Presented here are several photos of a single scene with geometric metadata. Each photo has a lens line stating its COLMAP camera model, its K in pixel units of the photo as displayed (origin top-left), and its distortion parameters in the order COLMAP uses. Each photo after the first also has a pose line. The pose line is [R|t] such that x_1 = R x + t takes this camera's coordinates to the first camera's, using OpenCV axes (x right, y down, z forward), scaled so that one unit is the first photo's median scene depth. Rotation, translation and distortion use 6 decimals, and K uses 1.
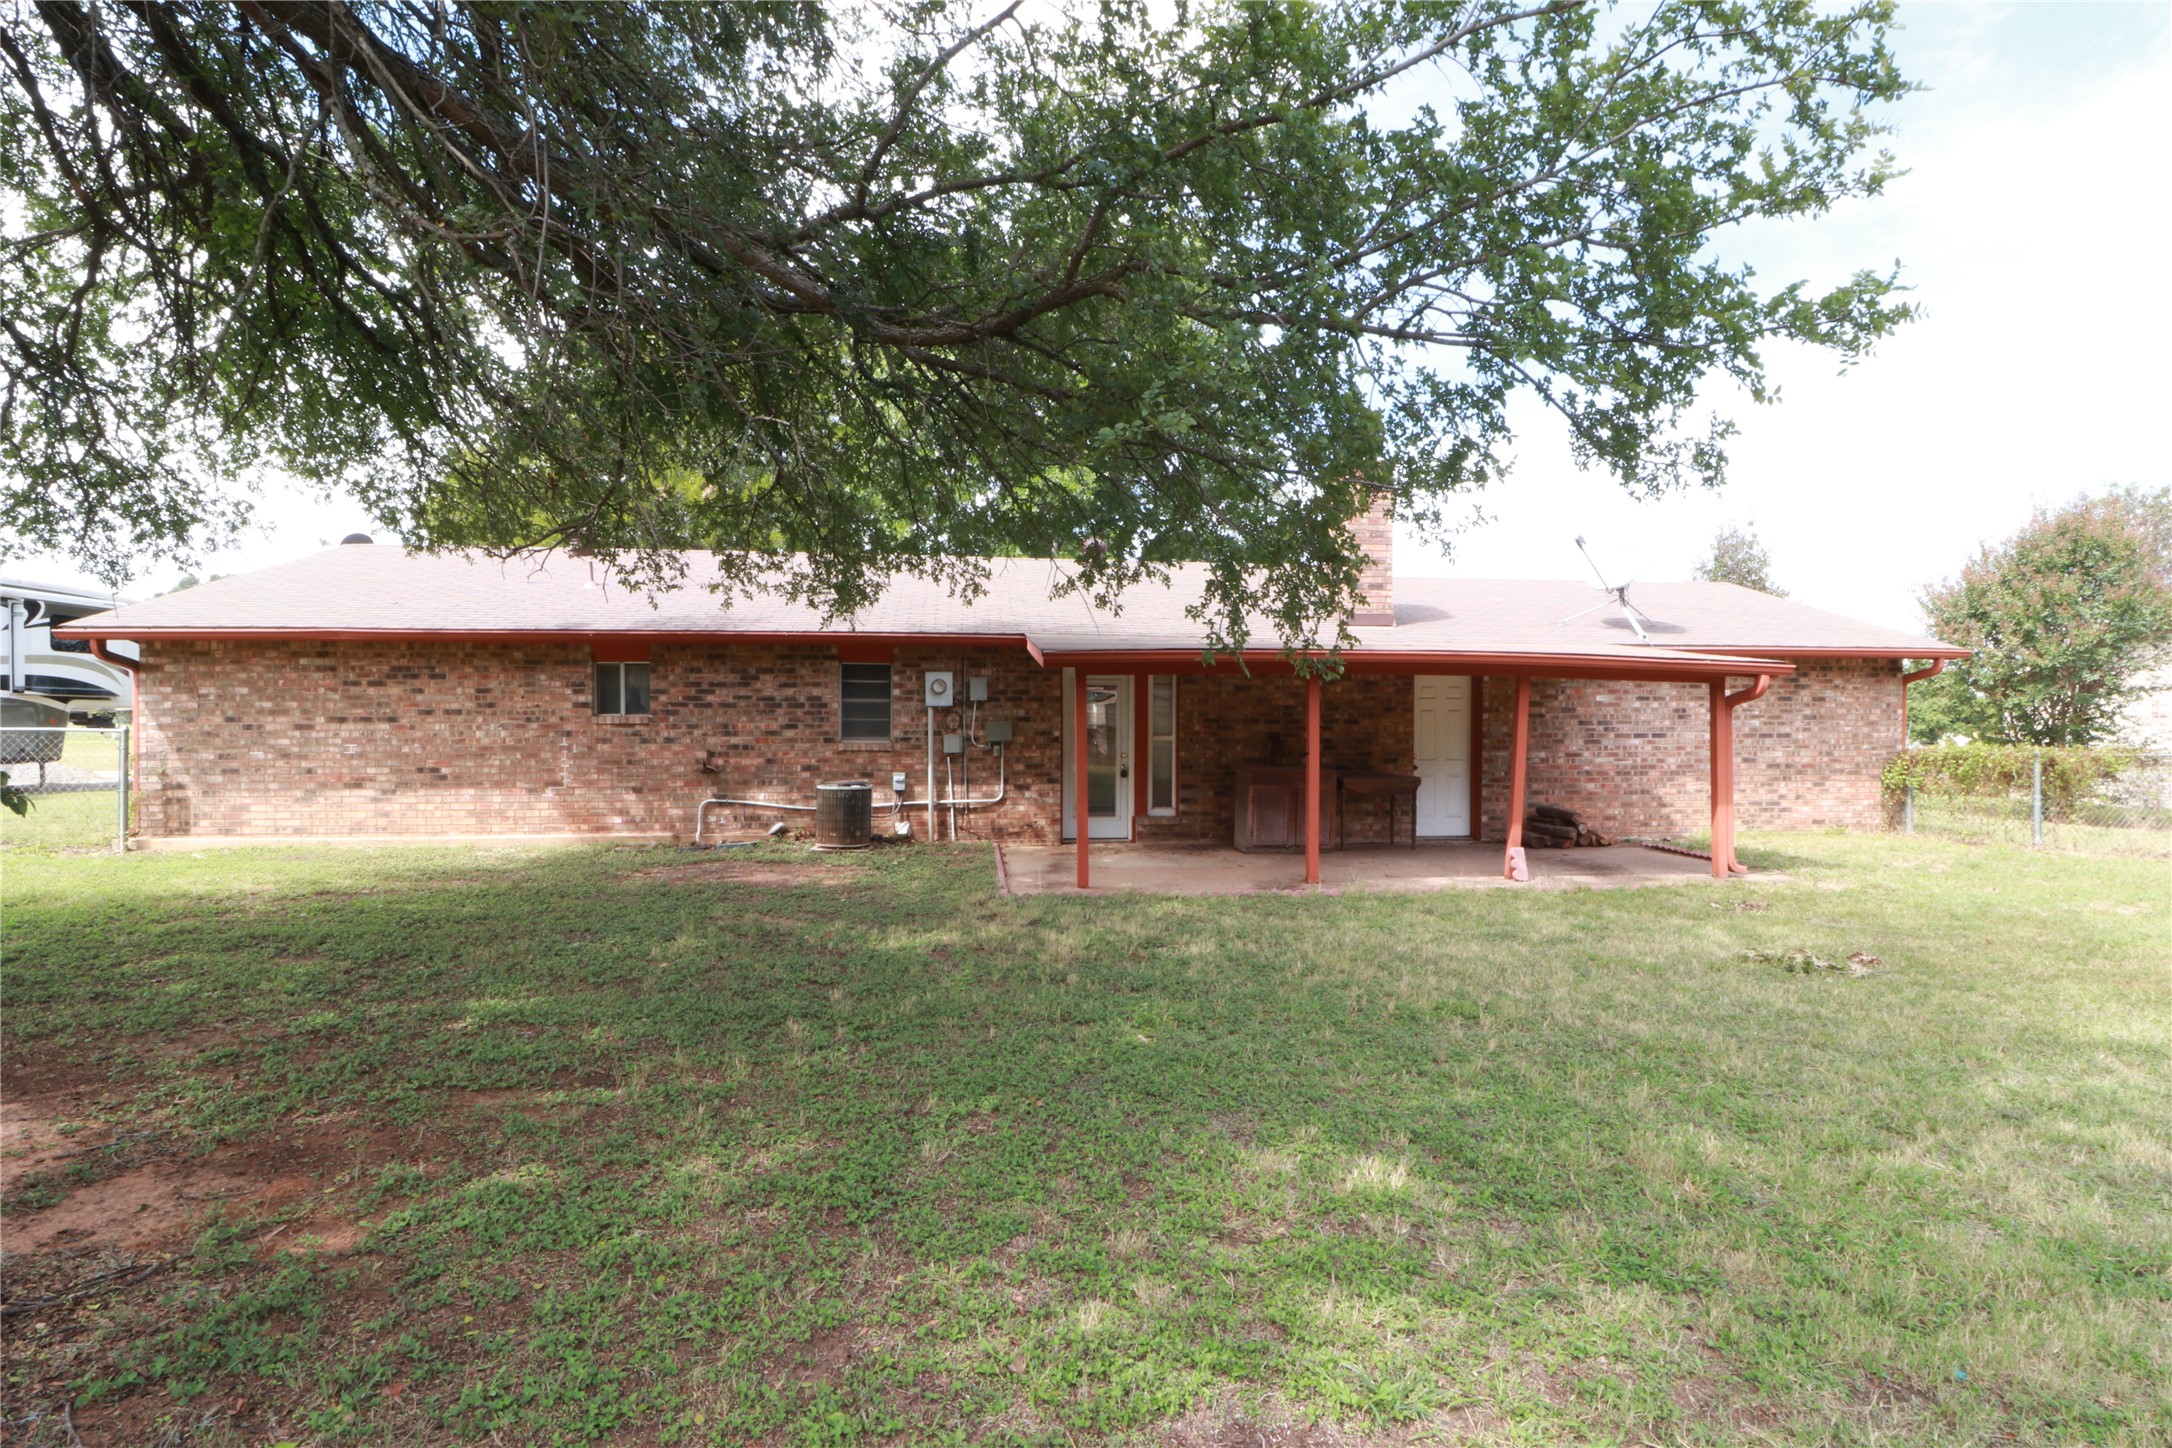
lens RADIAL K [[1029.2, 0, 1085.5], [0, 1029.2, 720.7], [0, 0, 1]] dist [-0.005211, -0.000390]
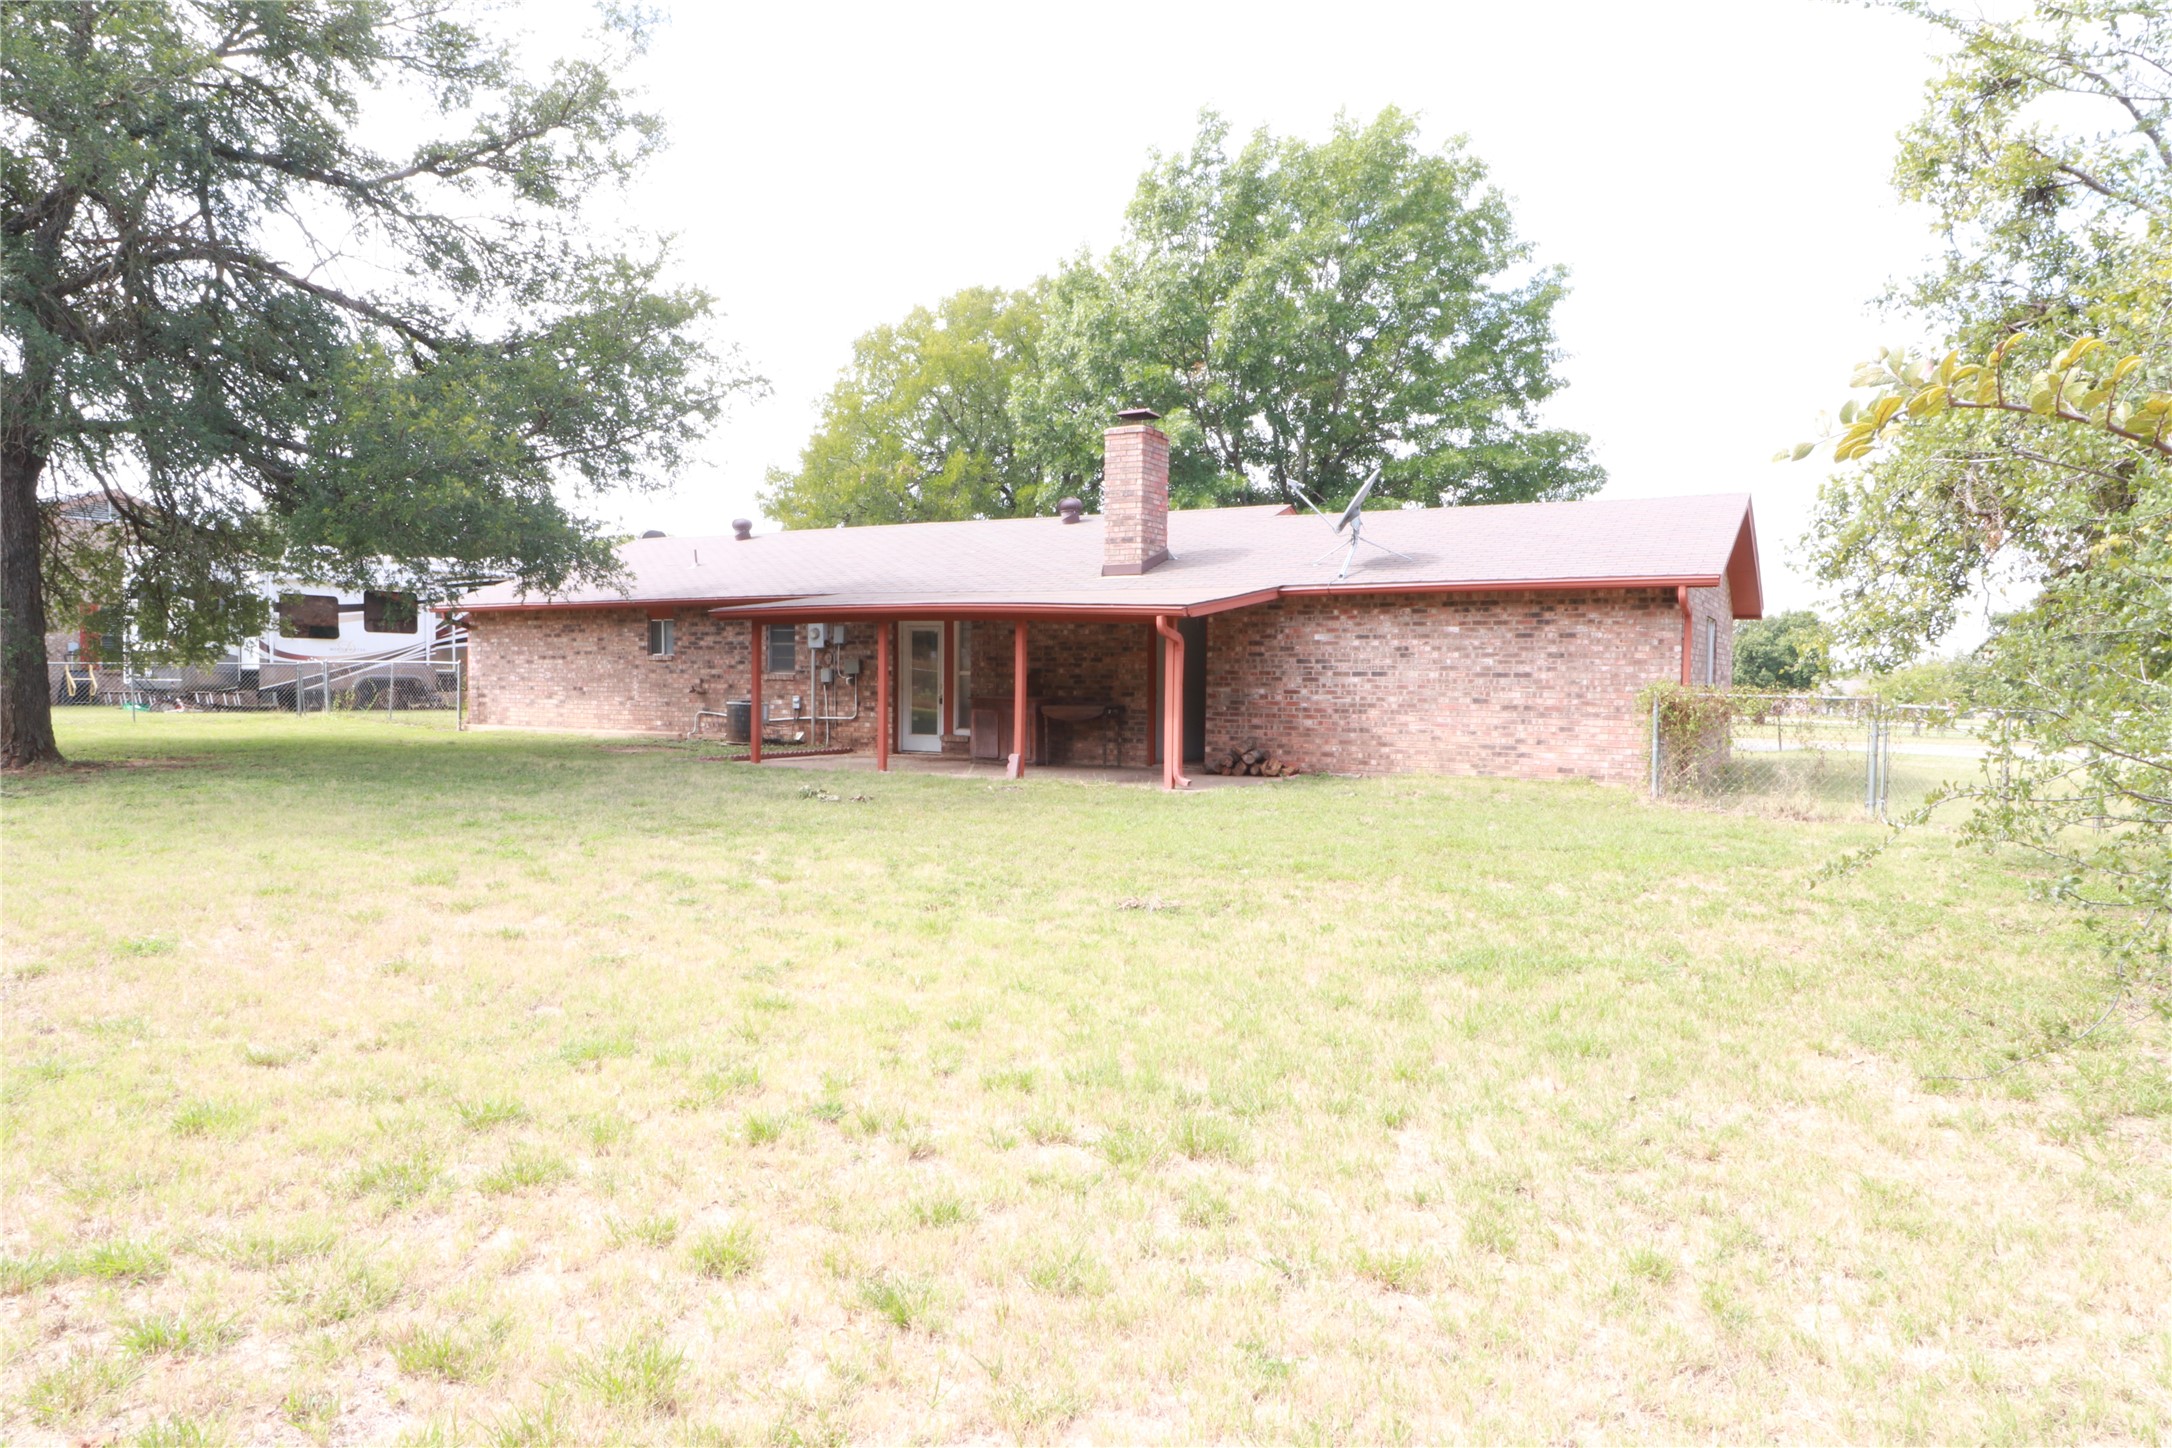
lens RADIAL K [[1402.7, 0, 1087.2], [0, 1402.7, 720.9], [0, 0, 1]] dist [0.010188, 0.000560]
pose [[0.800611, 0.024702, -0.598676, 1.157262], [-0.010950, 0.999586, 0.026600, 0.027103], [0.599085, -0.014741, 0.800550, -0.257544]]
